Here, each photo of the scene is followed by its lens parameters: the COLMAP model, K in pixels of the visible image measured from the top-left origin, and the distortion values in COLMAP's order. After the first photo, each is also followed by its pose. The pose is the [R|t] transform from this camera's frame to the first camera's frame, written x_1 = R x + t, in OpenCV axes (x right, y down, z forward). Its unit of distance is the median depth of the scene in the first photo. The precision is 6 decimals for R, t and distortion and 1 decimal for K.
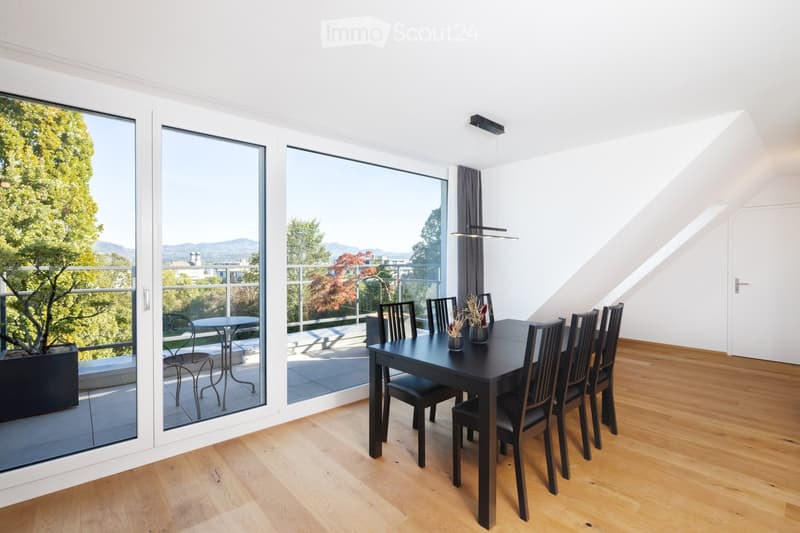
lens RADIAL K [[388.9, 0, 384.1], [0, 388.9, 267.5], [0, 0, 1]] dist [-0.002088, -0.001368]
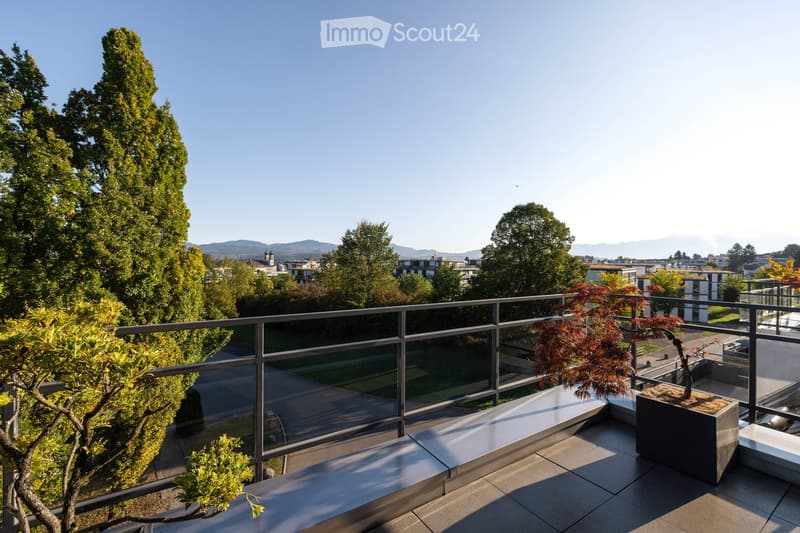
lens RADIAL K [[349.5, 0, 396.2], [0, 349.5, 264.0], [0, 0, 1]] dist [0.003278, 0.000688]
pose [[0.994623, 0.005561, -0.103411, -0.090490], [-0.006076, 0.999971, -0.004670, -0.017162], [0.103382, 0.005273, 0.994628, 0.124430]]
